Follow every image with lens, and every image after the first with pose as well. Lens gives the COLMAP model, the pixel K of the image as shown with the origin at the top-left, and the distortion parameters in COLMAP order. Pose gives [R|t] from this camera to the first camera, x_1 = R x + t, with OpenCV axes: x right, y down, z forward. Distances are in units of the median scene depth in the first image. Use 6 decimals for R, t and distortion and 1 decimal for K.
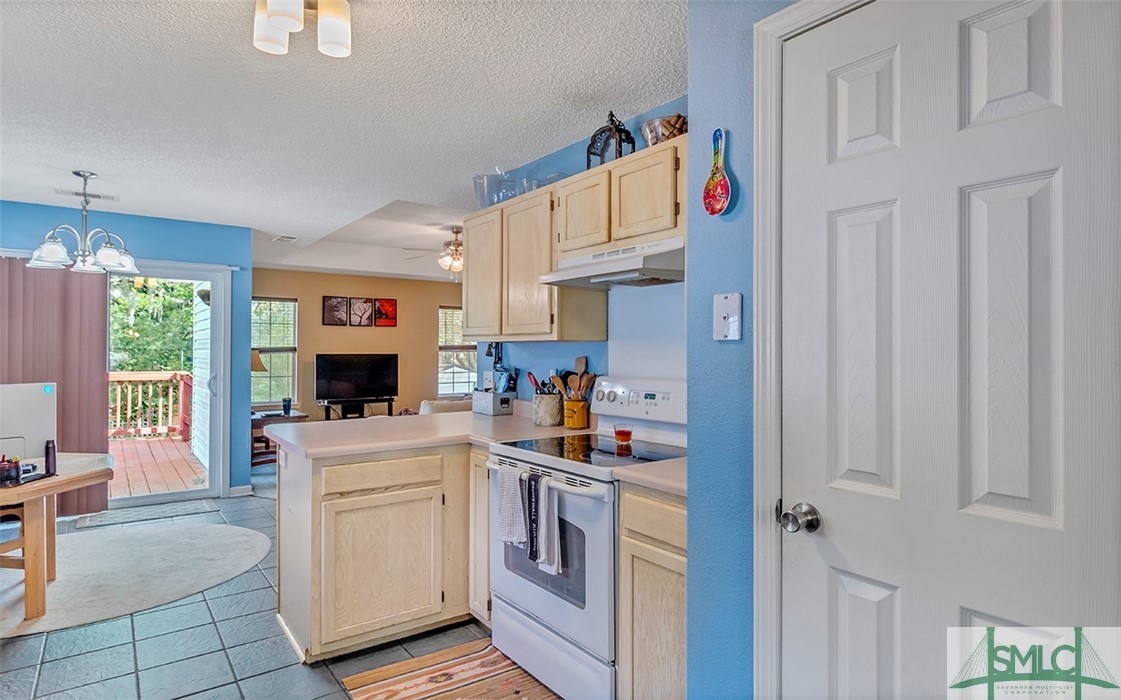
lens RADIAL K [[608.7, 0, 552.5], [0, 608.7, 344.9], [0, 0, 1]] dist [0.001441, -0.000507]
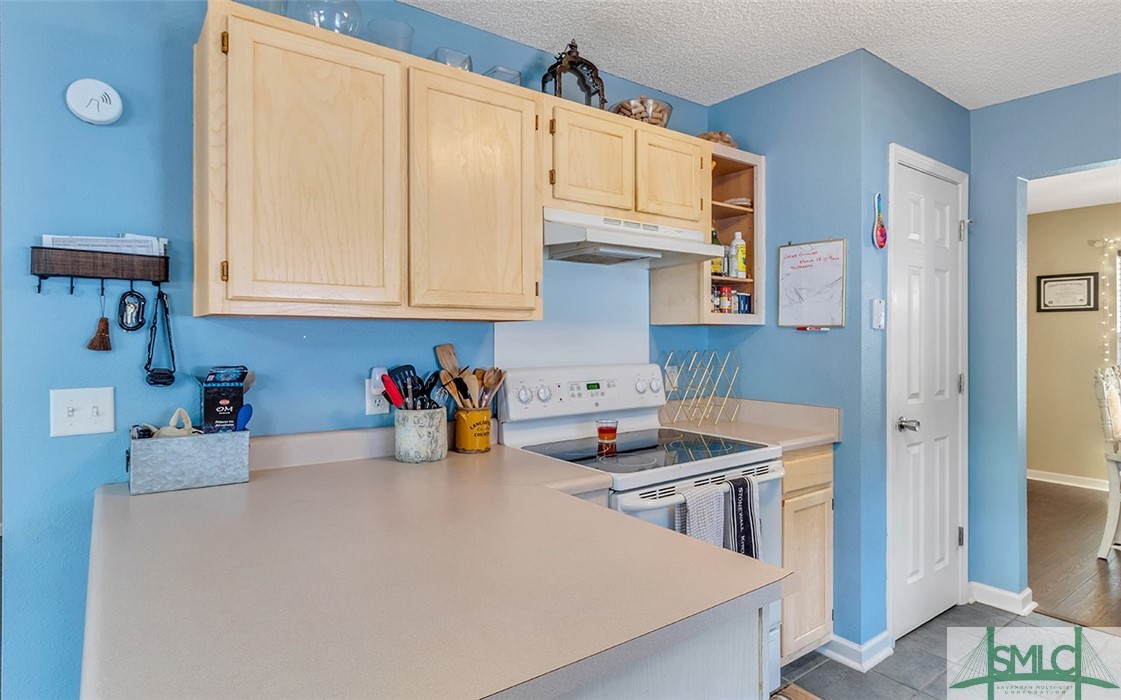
lens RADIAL K [[616.7, 0, 563.0], [0, 616.7, 336.7], [0, 0, 1]] dist [0.001325, -0.000810]
pose [[-0.012568, -0.001019, 0.999920, -0.533594], [-0.009477, 0.999955, 0.000900, 0.007807], [-0.999876, -0.009465, -0.012577, 0.750646]]
